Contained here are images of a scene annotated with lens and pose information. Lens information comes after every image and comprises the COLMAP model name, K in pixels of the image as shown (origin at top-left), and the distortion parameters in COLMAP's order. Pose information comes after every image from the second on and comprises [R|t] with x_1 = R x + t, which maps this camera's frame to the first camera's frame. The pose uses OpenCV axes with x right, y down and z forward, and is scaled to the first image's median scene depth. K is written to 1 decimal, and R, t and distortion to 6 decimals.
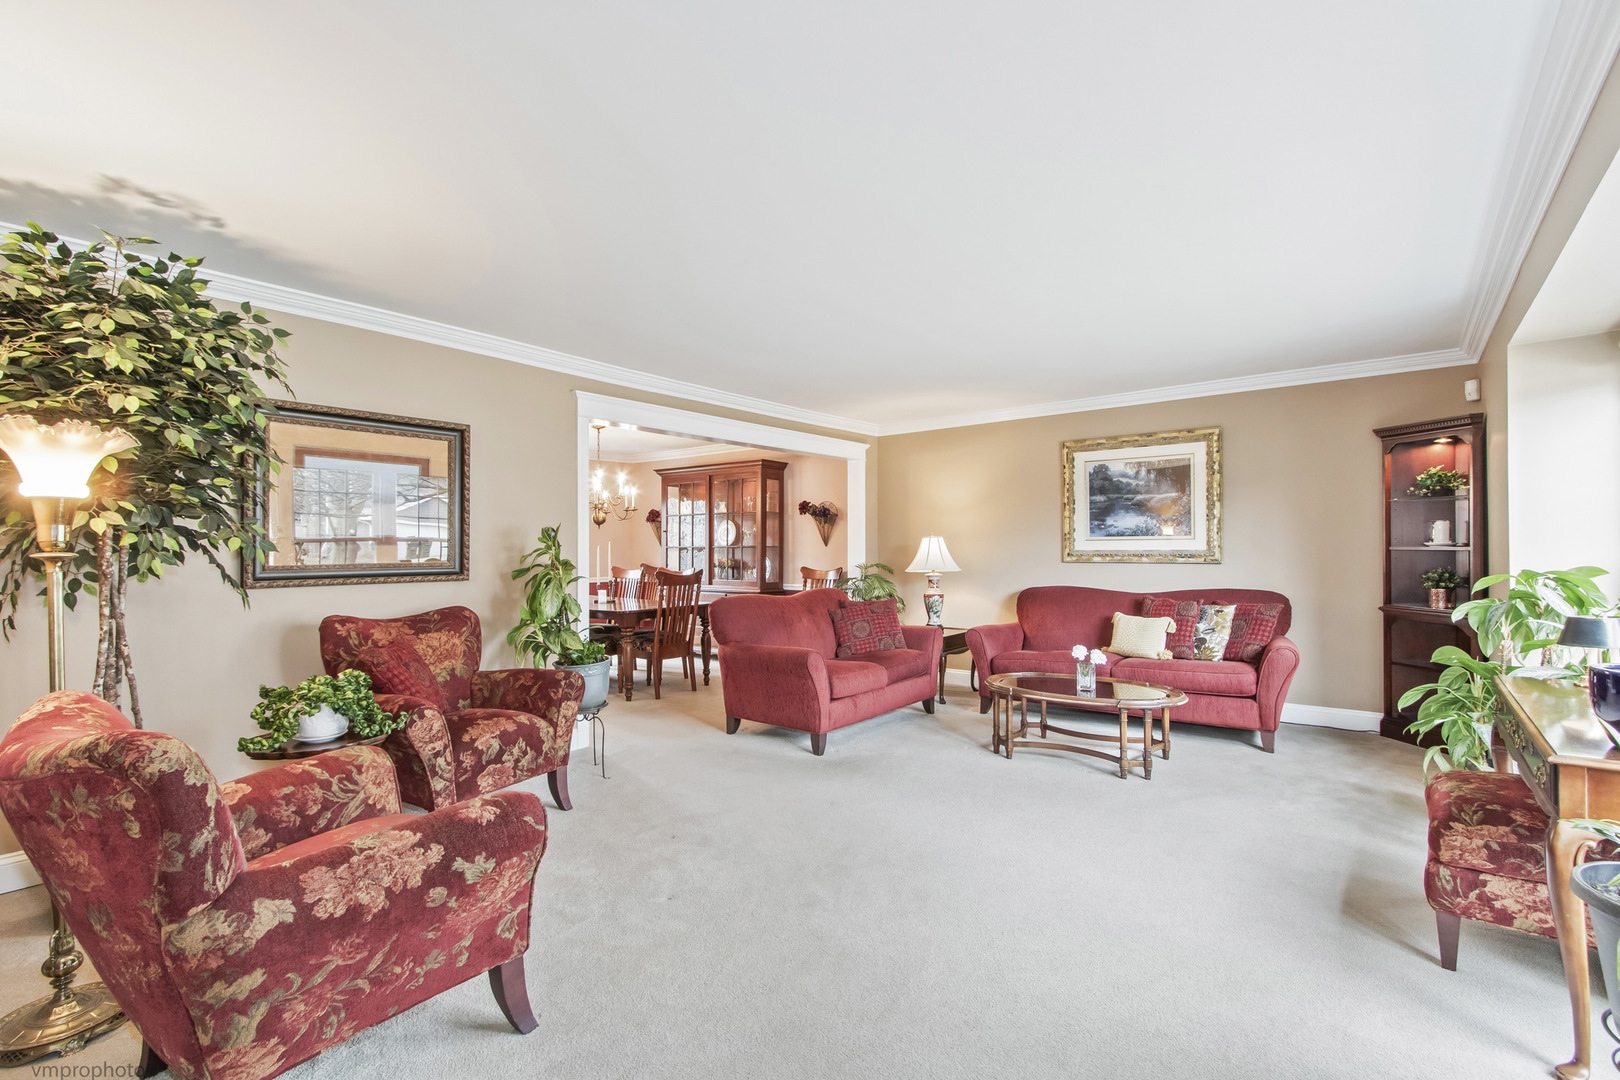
lens RADIAL K [[737.8, 0, 808.0], [0, 737.8, 540.0], [0, 0, 1]] dist [-0.000105, 0.000029]
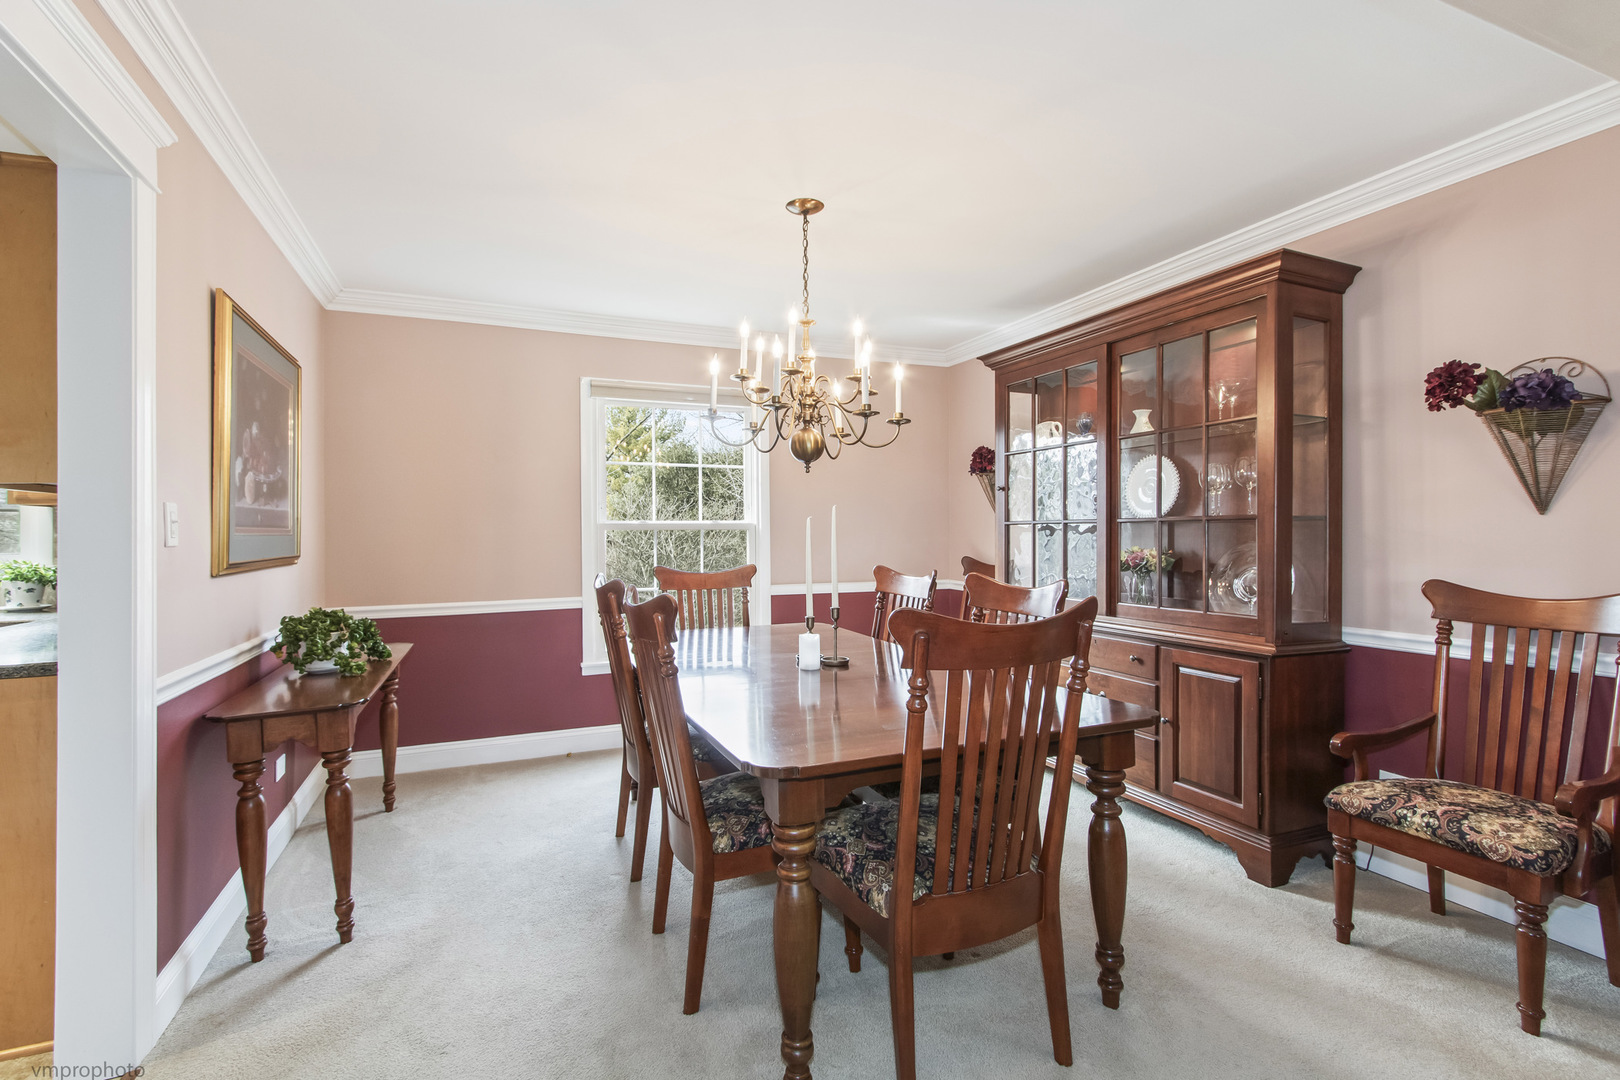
lens RADIAL K [[737.8, 0, 801.3], [0, 737.8, 532.7], [0, 0, 1]] dist [-0.000105, 0.000029]
pose [[0.873837, 0.000408, -0.486219, -0.086200], [0.003576, 0.999967, 0.007267, 0.012698], [0.486206, -0.008089, 0.873807, 0.579728]]
